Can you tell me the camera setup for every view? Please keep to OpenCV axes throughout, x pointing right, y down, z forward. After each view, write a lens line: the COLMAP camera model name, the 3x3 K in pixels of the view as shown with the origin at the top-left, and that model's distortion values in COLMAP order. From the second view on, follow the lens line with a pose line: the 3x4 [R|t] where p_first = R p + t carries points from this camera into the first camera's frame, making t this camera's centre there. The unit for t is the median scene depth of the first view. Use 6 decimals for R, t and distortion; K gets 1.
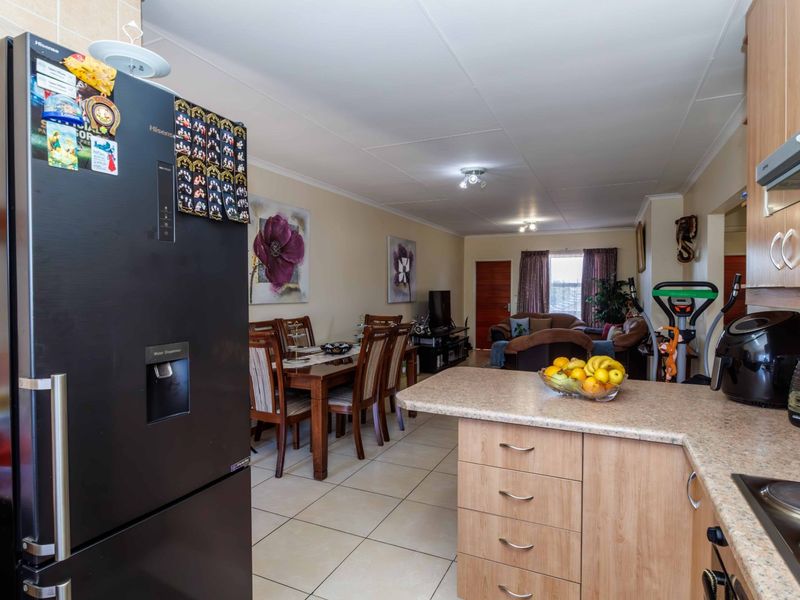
lens RADIAL K [[452.8, 0, 401.0], [0, 452.8, 292.9], [0, 0, 1]] dist [0.002391, -0.001031]
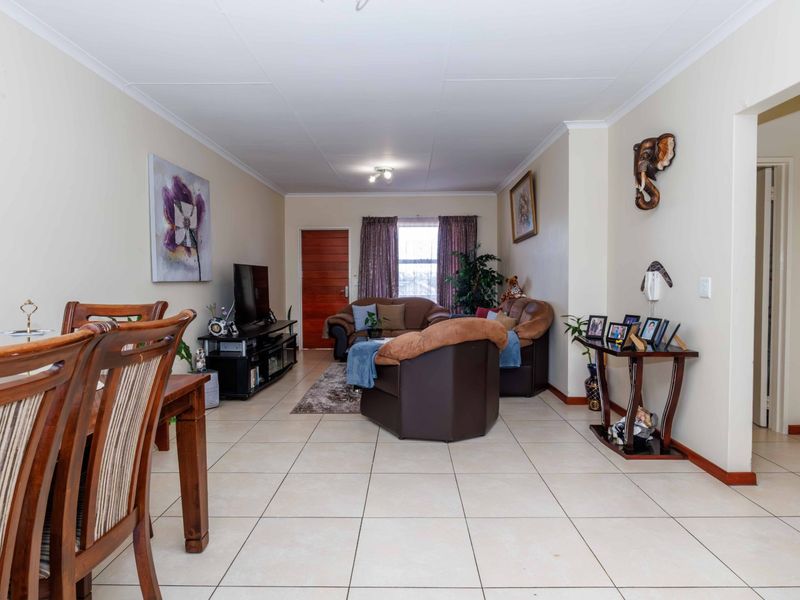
lens RADIAL K [[452.8, 0, 401.0], [0, 452.8, 292.9], [0, 0, 1]] dist [0.002391, -0.001031]
pose [[0.914692, -0.019074, 0.403701, 0.019606], [0.010656, 0.999677, 0.023088, 0.021799], [-0.404011, -0.016816, 0.914600, 0.332368]]
